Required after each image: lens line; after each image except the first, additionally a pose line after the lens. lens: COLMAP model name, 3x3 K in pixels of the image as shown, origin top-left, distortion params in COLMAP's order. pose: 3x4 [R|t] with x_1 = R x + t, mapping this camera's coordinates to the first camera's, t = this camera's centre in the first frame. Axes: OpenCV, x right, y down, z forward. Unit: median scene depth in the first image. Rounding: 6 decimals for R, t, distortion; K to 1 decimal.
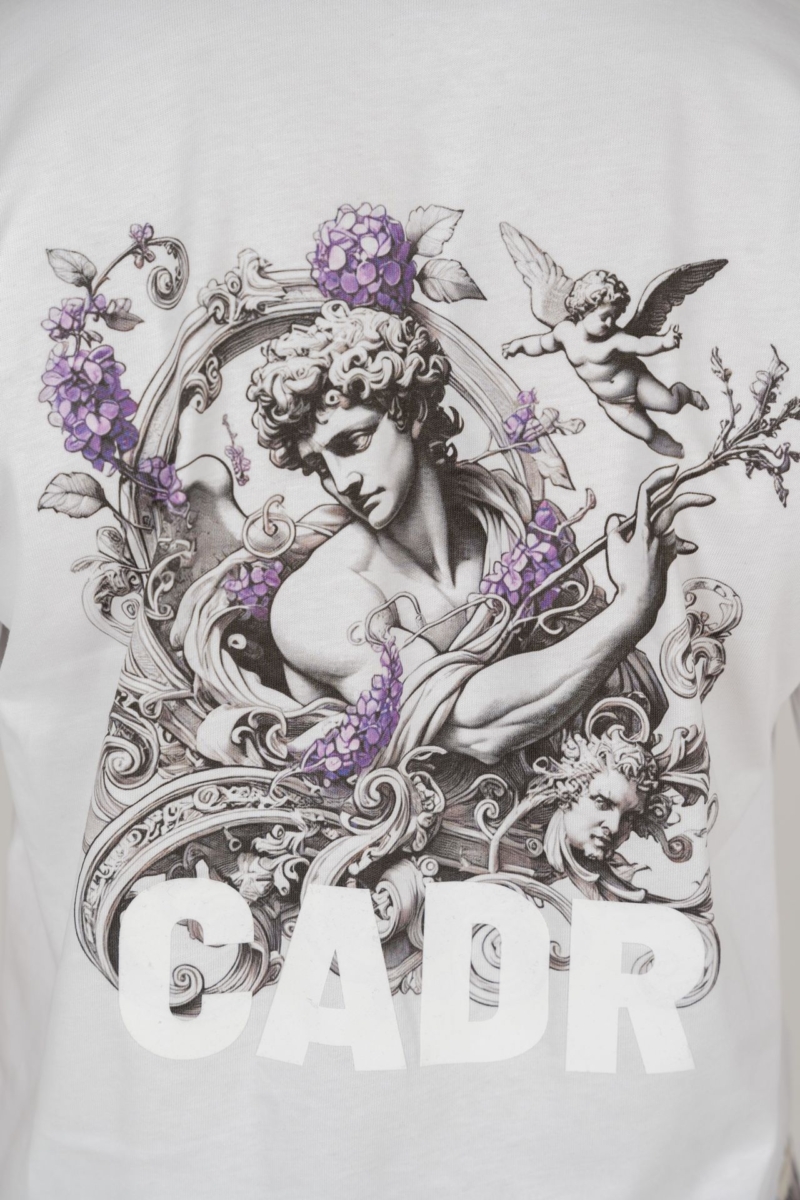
lens RADIAL K [[2211.6, 0, 401.9], [0, 2211.6, 600.0], [0, 0, 1]] dist [0.122615, 0.000000]
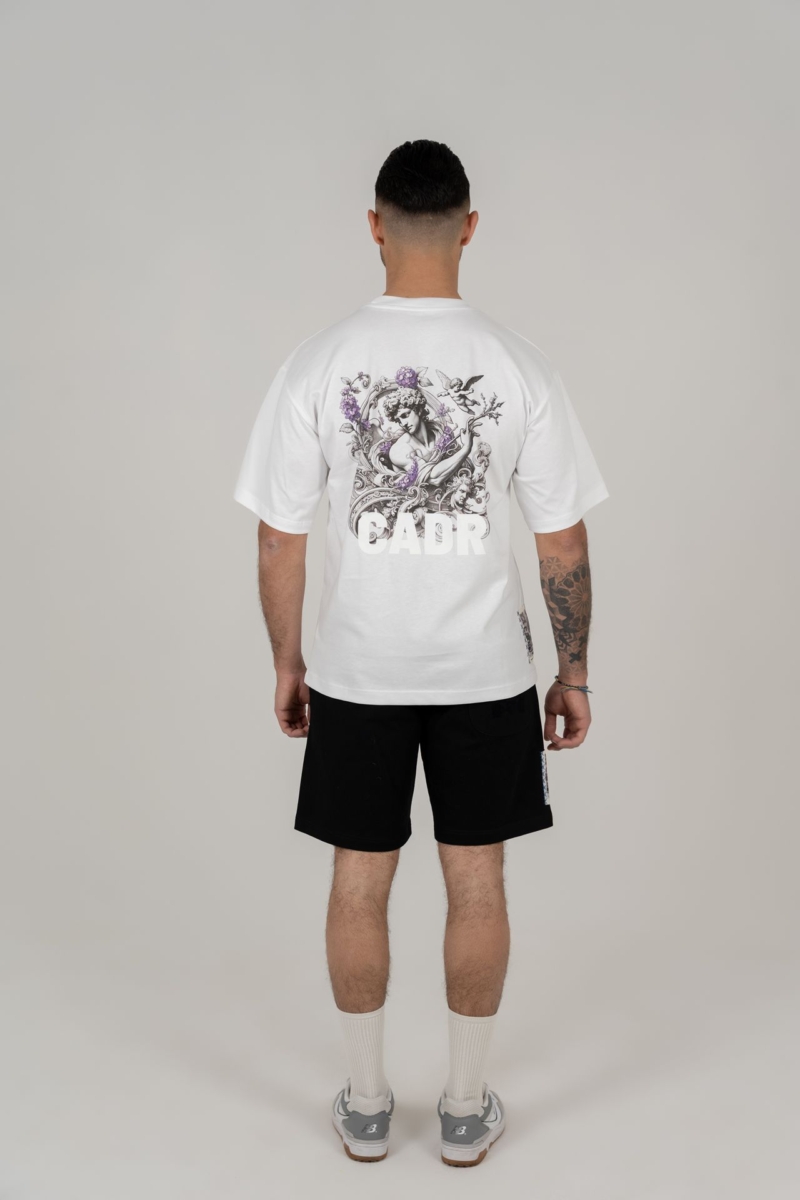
lens RADIAL K [[1693.3, 0, 399.8], [0, 1693.3, 605.1], [0, 0, 1]] dist [-0.148579, 0.000000]
pose [[0.998480, -0.031724, -0.045077, 0.112628], [0.026212, 0.992666, -0.118010, 0.739233], [0.048491, 0.116649, 0.991989, -2.472738]]
